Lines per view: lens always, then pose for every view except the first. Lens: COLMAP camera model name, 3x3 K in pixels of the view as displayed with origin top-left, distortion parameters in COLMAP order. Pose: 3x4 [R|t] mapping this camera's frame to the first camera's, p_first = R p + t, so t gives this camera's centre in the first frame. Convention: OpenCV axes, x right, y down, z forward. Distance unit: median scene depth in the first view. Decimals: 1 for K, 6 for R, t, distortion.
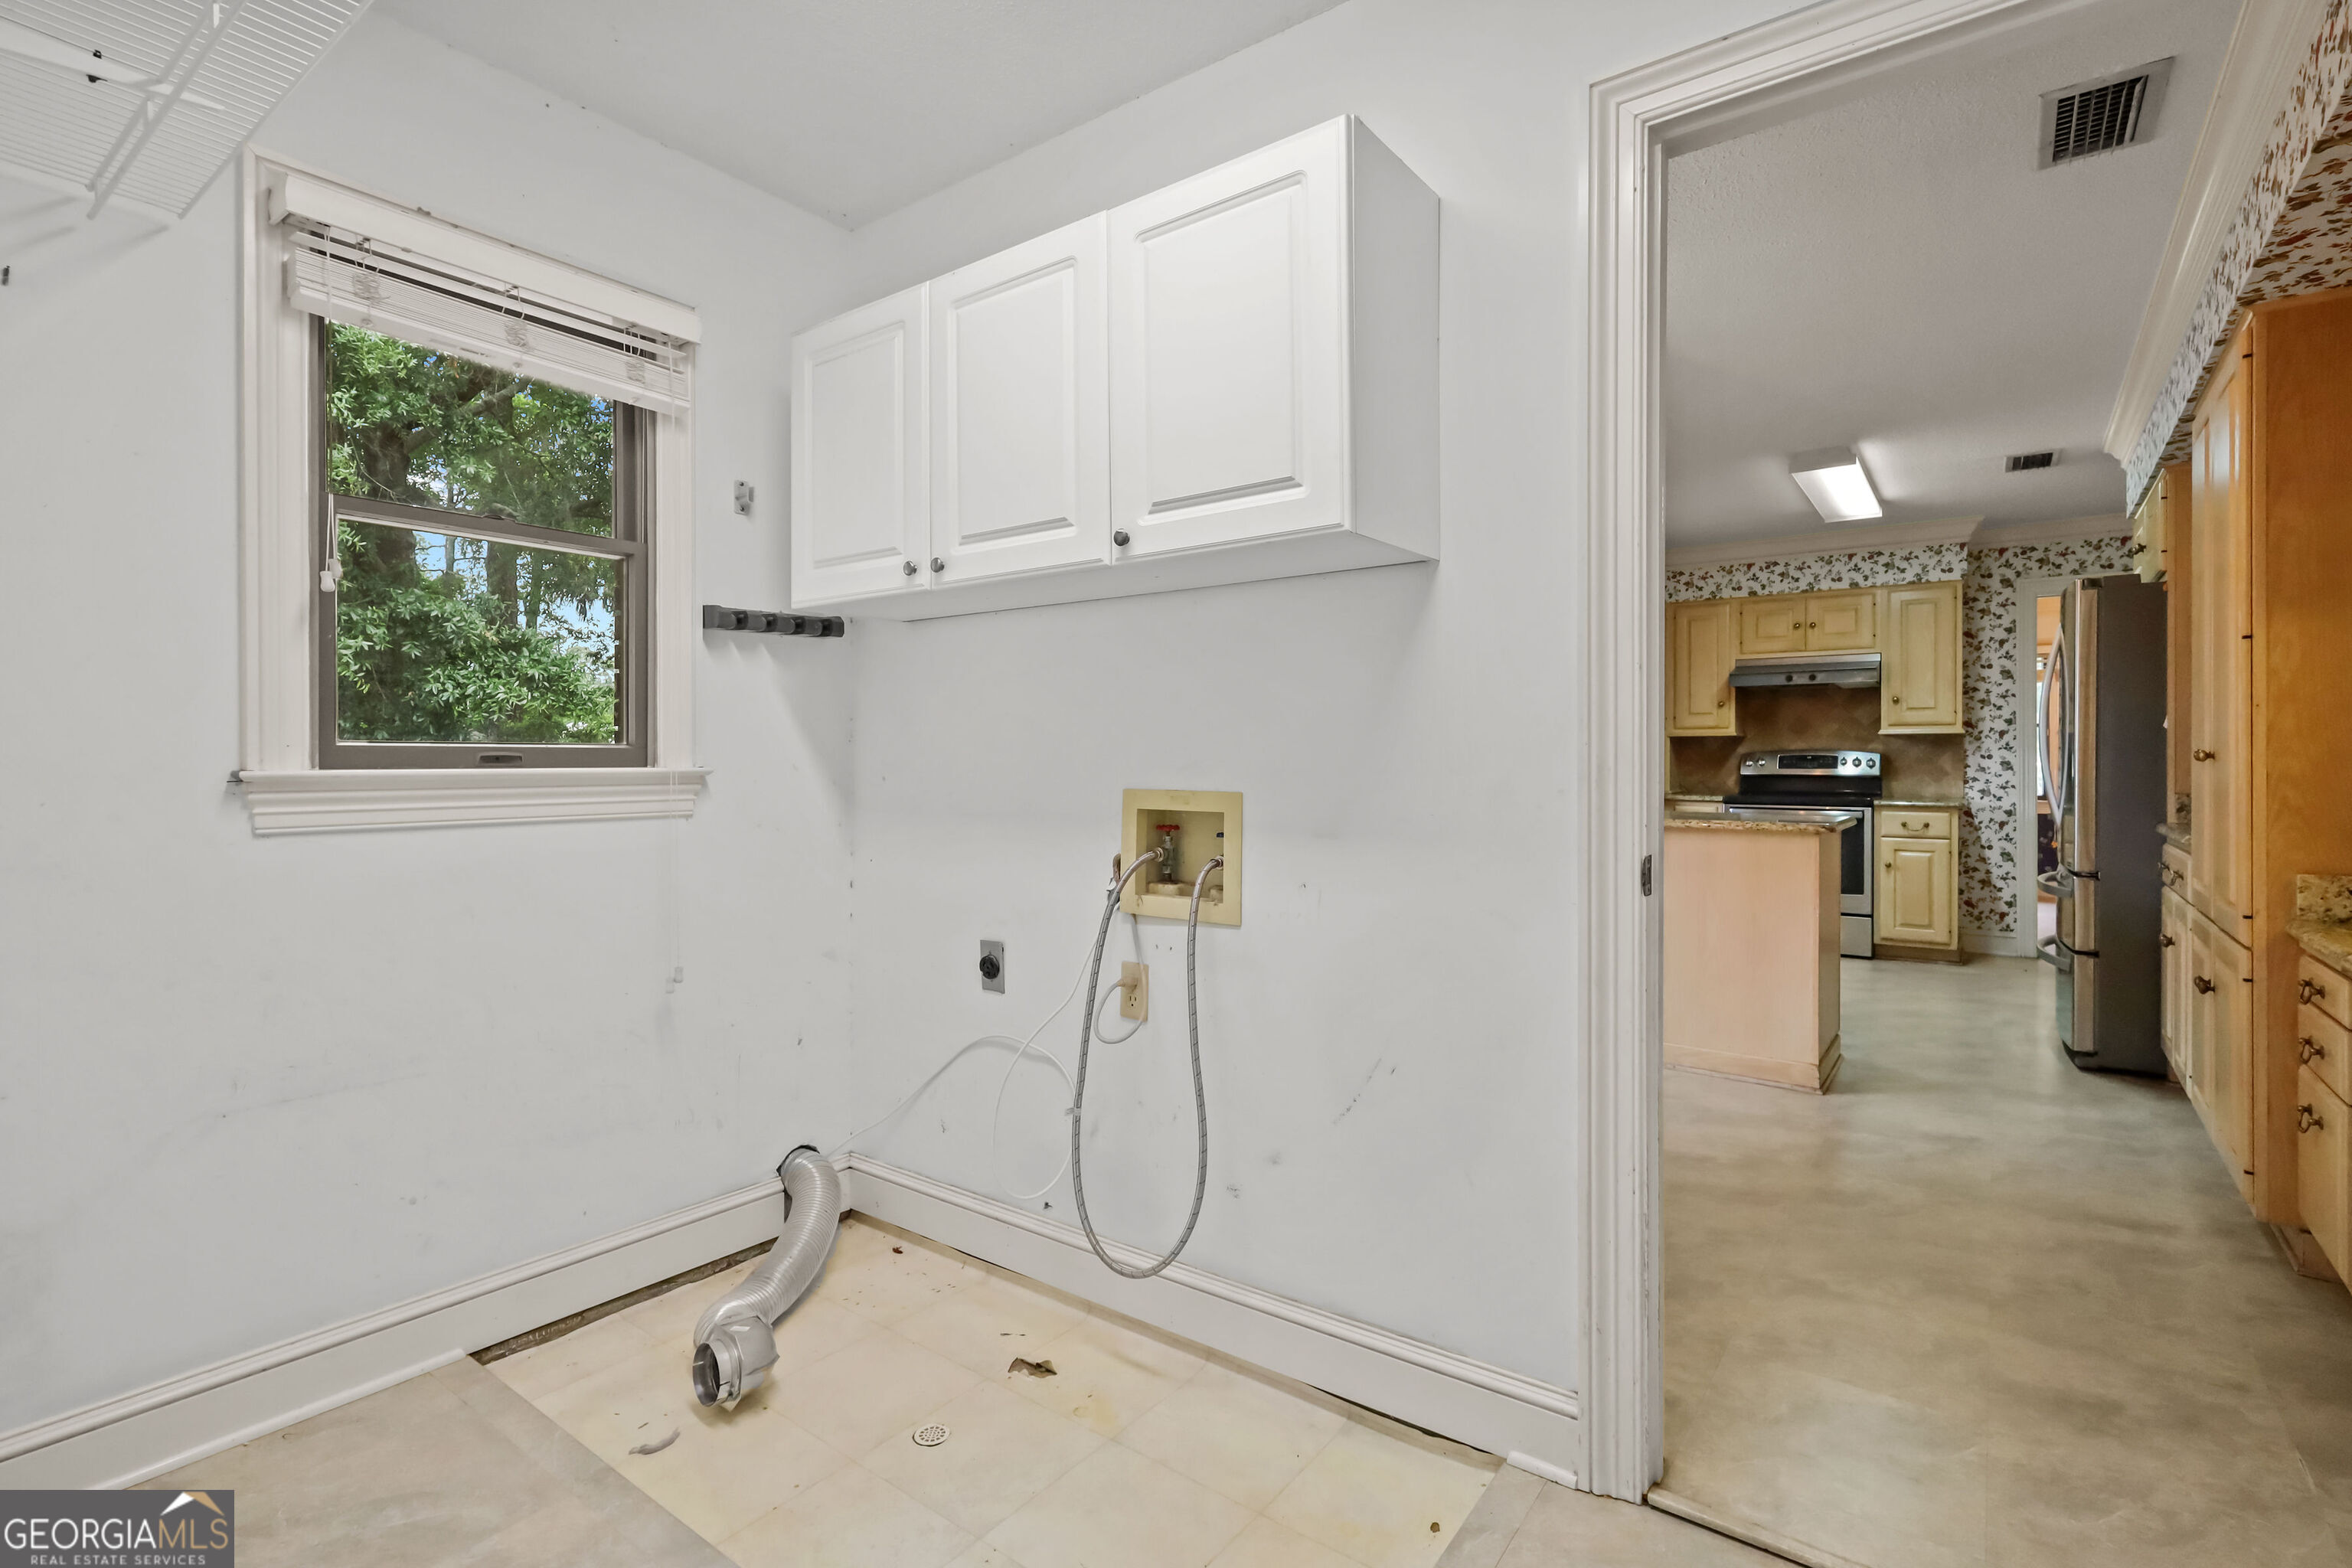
lens RADIAL K [[1100.9, 0, 1161.9], [0, 1100.9, 764.9], [0, 0, 1]] dist [-0.000962, 0.002322]
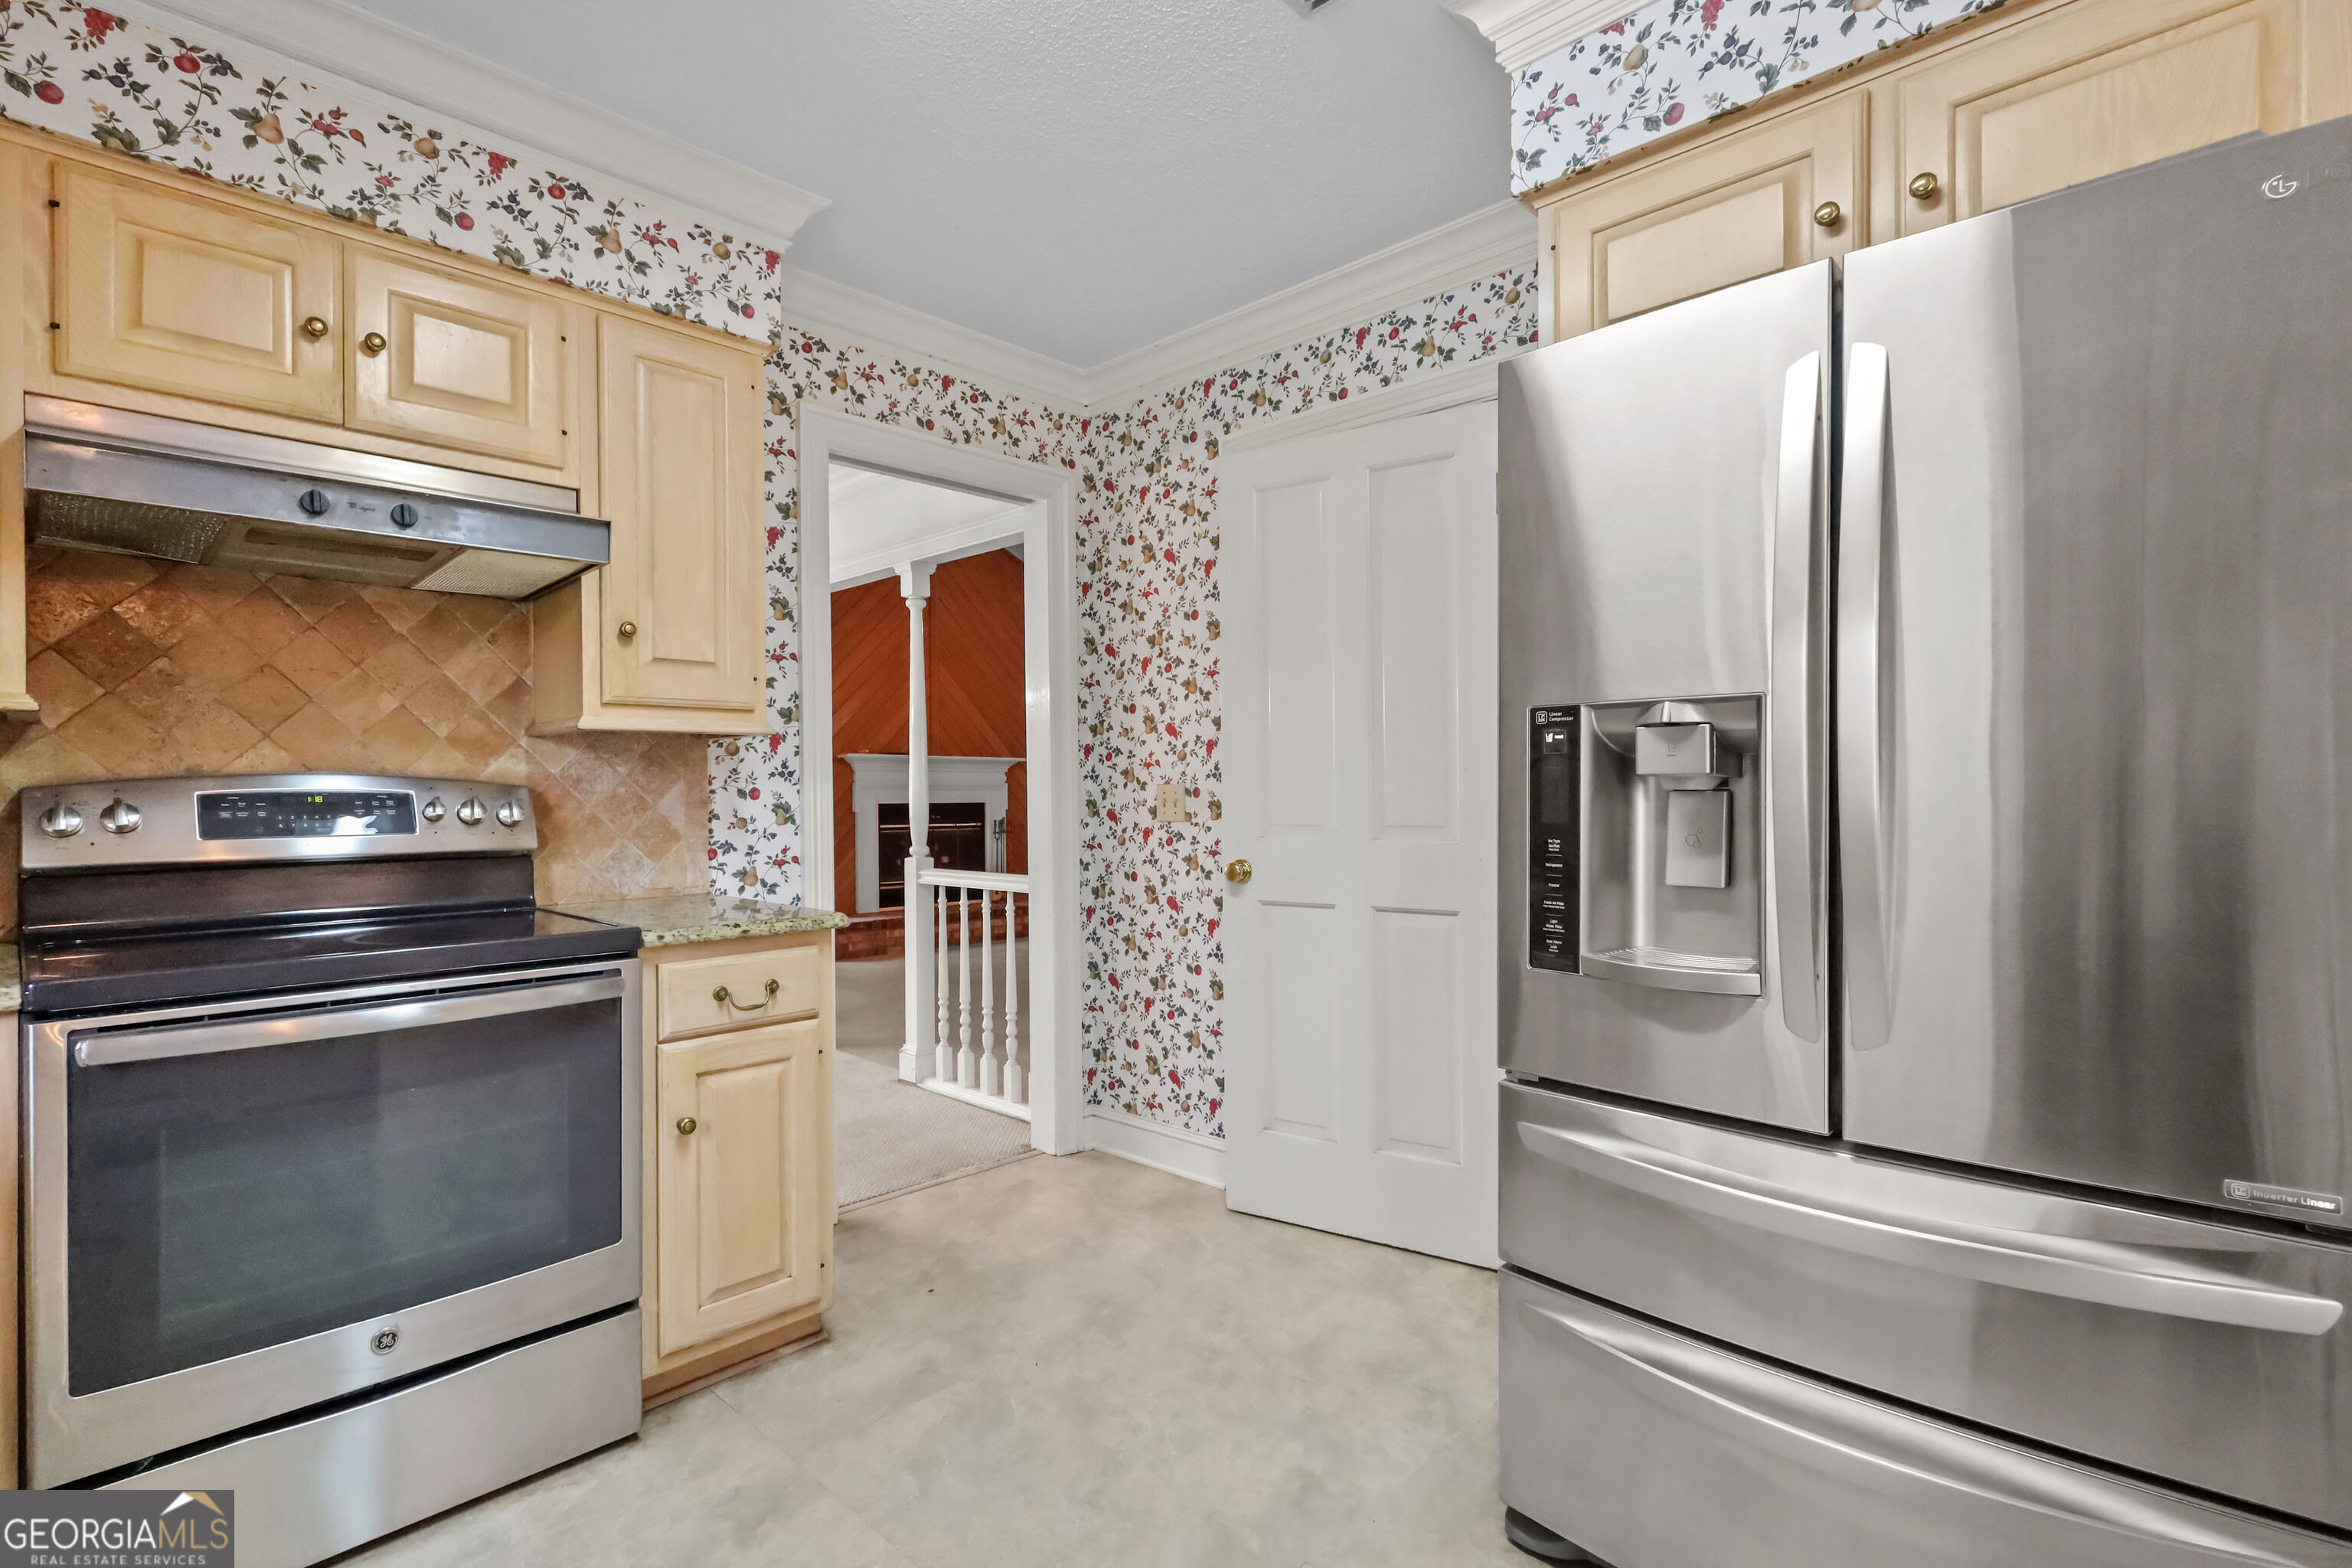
lens RADIAL K [[1100.9, 0, 1158.5], [0, 1100.9, 795.2], [0, 0, 1]] dist [-0.000962, 0.002322]
pose [[0.116376, -0.005432, 0.993190, 0.335612], [0.011208, 0.999929, 0.004155, -0.006645], [-0.993142, 0.010648, 0.116428, 0.784060]]
